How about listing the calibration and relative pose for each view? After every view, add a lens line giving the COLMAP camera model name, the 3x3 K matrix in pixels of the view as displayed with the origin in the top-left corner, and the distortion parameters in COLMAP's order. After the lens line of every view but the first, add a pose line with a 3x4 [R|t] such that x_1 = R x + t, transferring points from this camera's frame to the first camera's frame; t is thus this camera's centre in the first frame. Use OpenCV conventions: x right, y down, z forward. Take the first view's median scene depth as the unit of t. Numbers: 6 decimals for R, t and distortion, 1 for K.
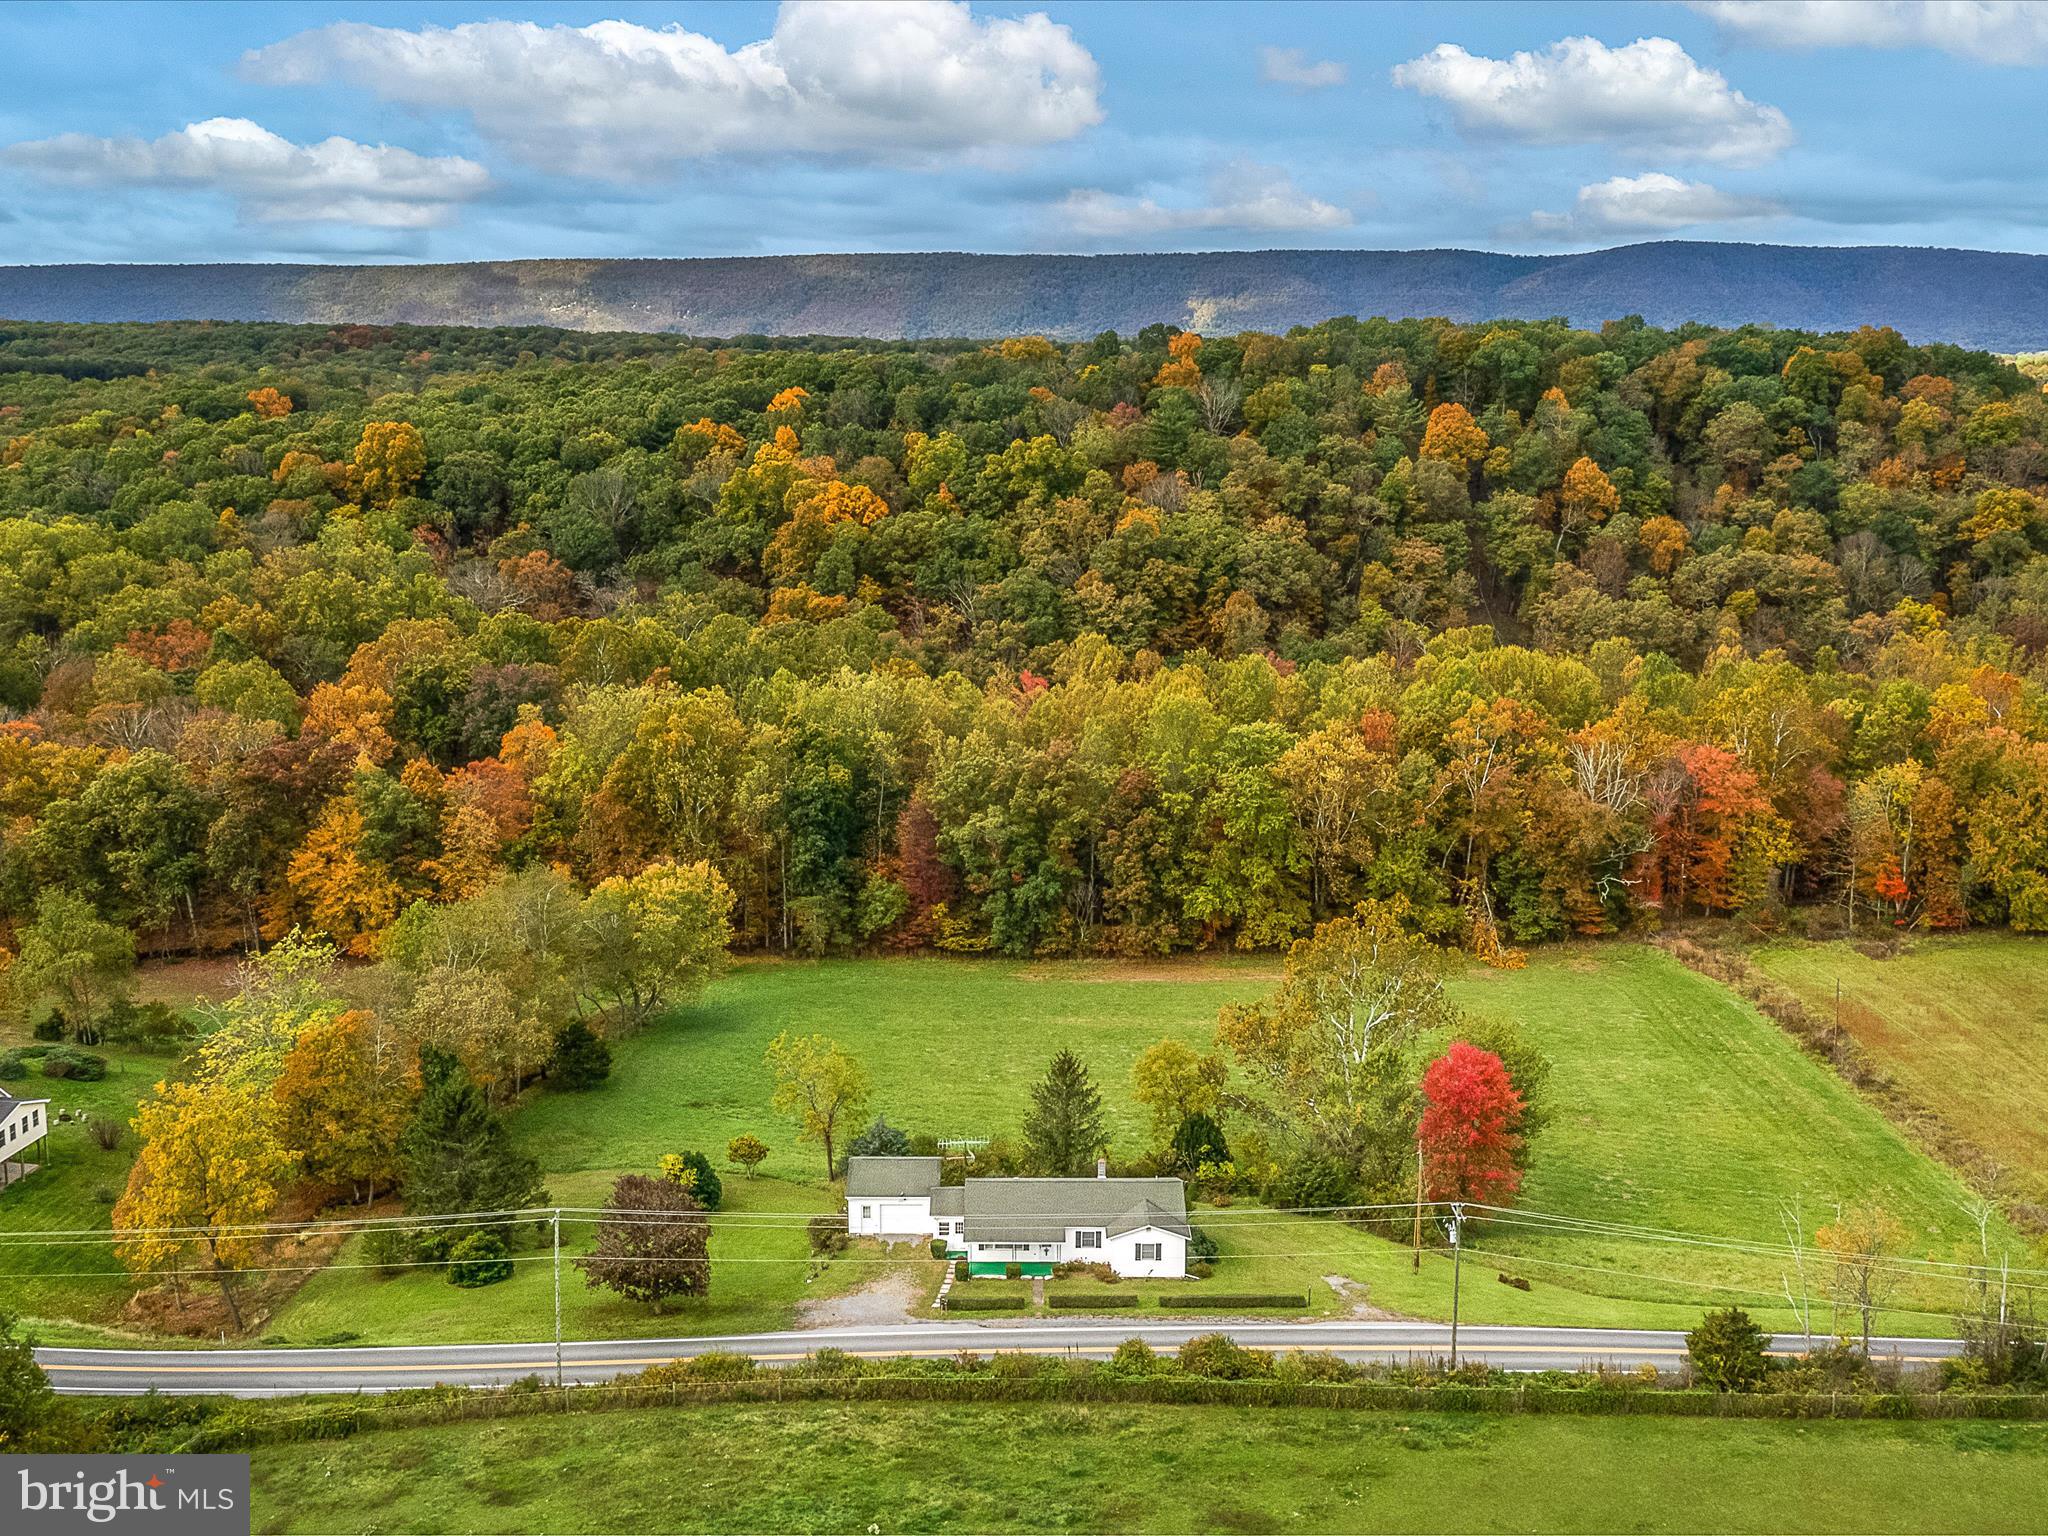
lens RADIAL K [[2184.2, 0, 1024.0], [0, 2184.2, 768.0], [0, 0, 1]] dist [-0.025244, -0.004380]
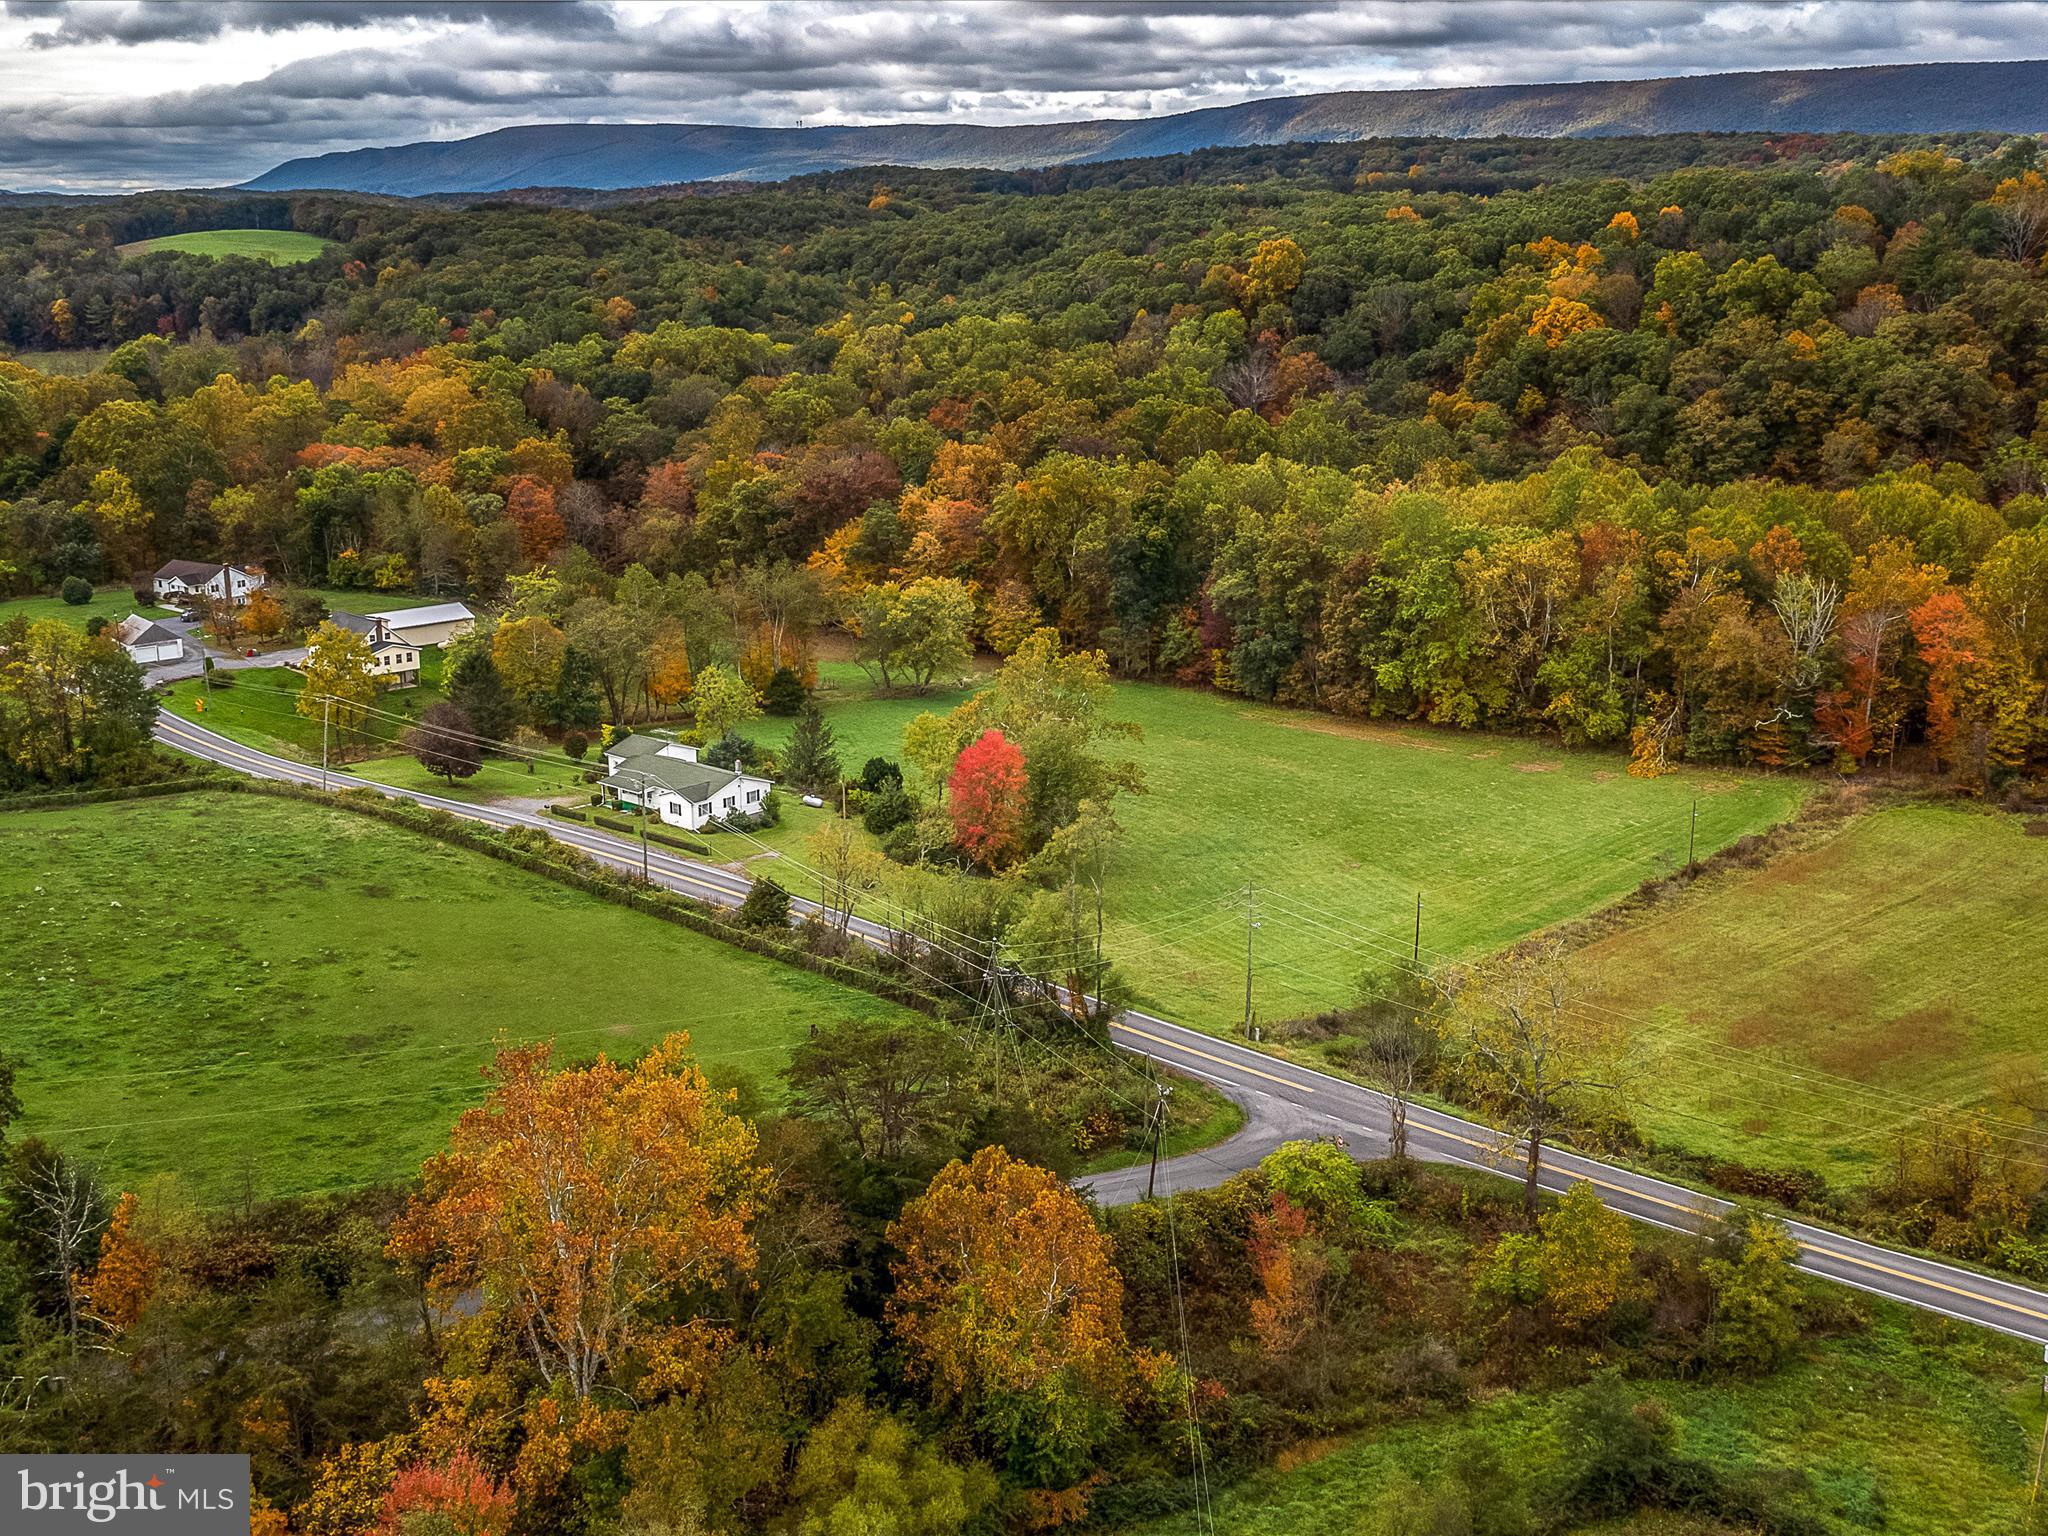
lens RADIAL K [[2264.7, 0, 1051.2], [0, 2264.7, 759.2], [0, 0, 1]] dist [-0.023614, 0.016575]
pose [[0.739019, 0.154544, -0.655719, 0.706088], [-0.103988, 0.987835, 0.115621, -0.012729], [0.665611, -0.017259, 0.746099, -0.004159]]
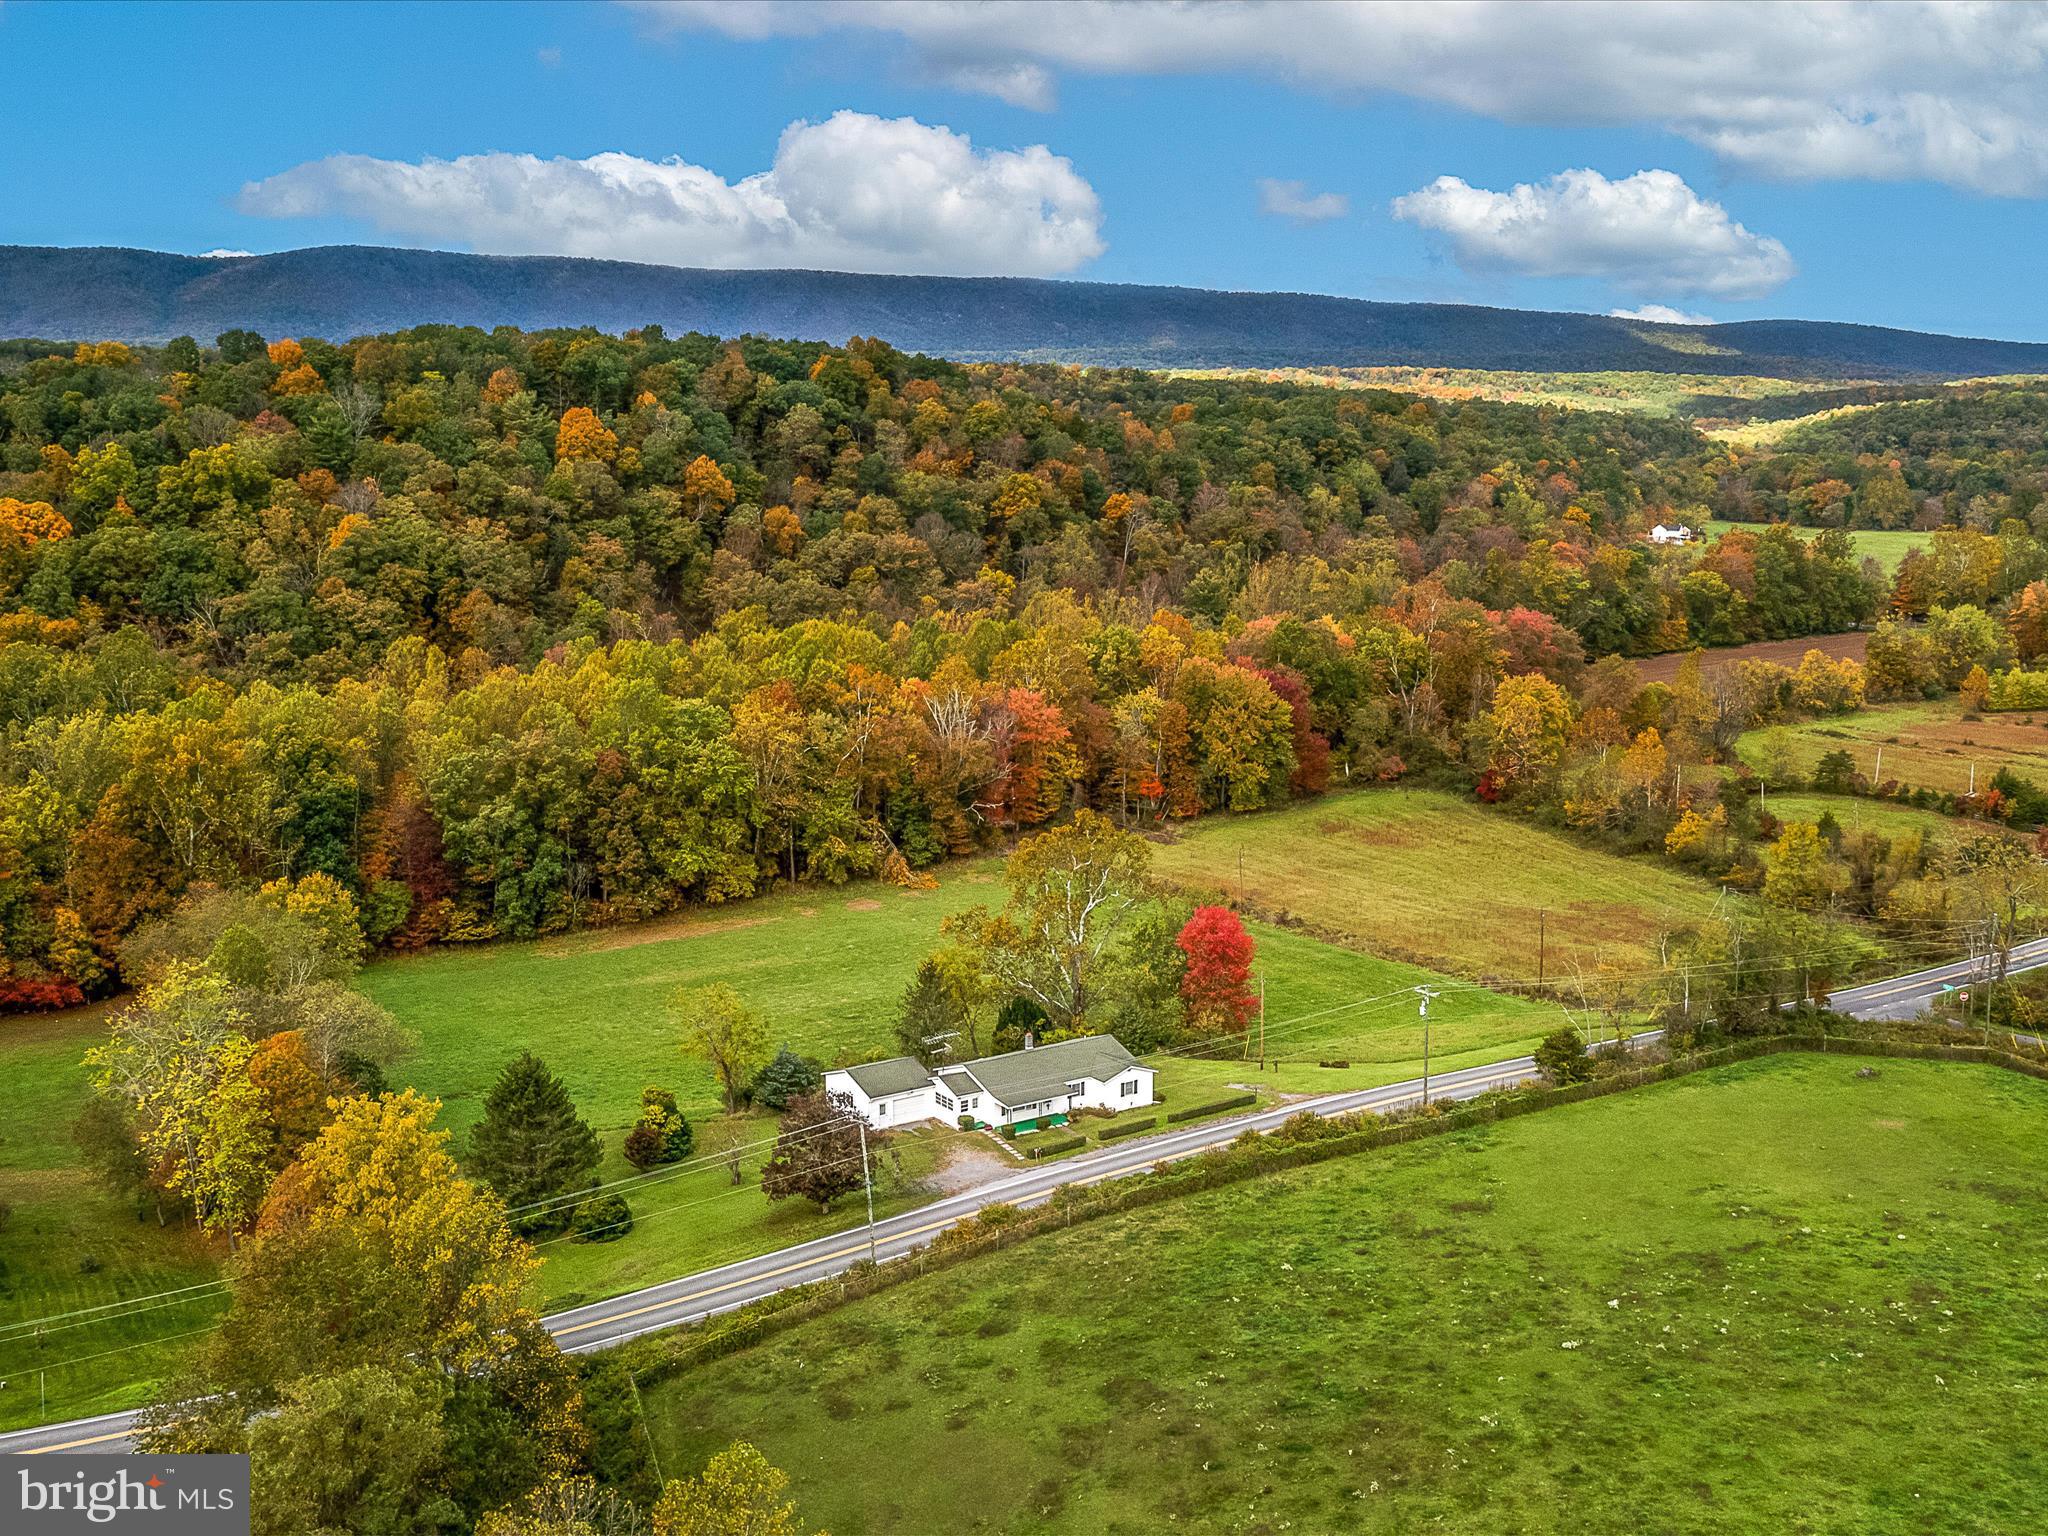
lens RADIAL K [[2184.2, 0, 1024.0], [0, 2184.2, 768.0], [0, 0, 1]] dist [-0.025244, -0.004380]
pose [[0.822988, -0.099753, 0.559232, -0.370478], [0.100096, 0.994523, 0.030093, -0.002534], [-0.559171, 0.031211, 0.828465, -0.005199]]
